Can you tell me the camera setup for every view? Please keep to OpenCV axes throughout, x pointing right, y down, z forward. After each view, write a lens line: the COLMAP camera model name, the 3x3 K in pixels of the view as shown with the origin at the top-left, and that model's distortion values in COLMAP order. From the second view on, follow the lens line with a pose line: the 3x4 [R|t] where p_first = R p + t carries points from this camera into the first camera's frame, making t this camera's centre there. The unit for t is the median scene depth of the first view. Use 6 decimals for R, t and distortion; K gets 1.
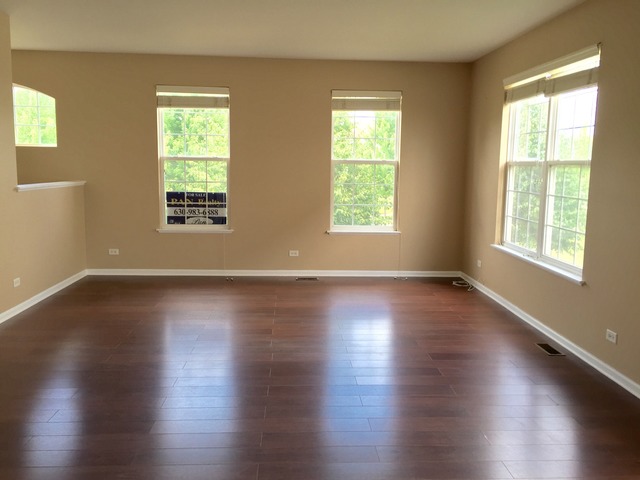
lens RADIAL K [[536.5, 0, 321.2], [0, 536.5, 227.3], [0, 0, 1]] dist [0.009229, -0.002426]
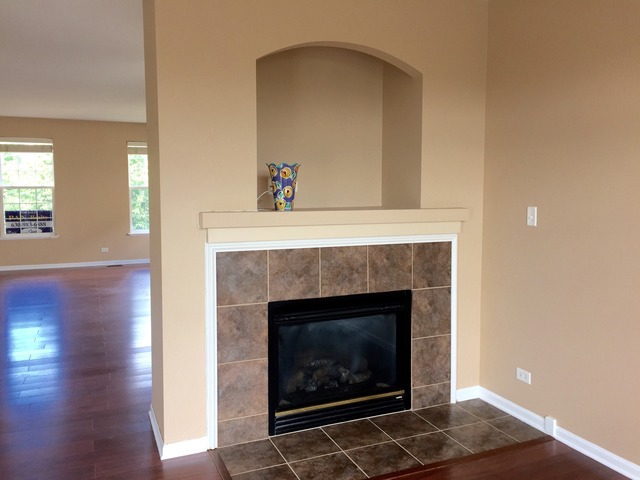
lens RADIAL K [[536.5, 0, 321.2], [0, 536.5, 227.3], [0, 0, 1]] dist [0.009229, -0.002426]
pose [[0.936520, -0.040955, 0.348214, -0.004681], [0.055859, 0.997898, -0.032865, 0.068865], [-0.346136, 0.050230, 0.936839, -0.600482]]
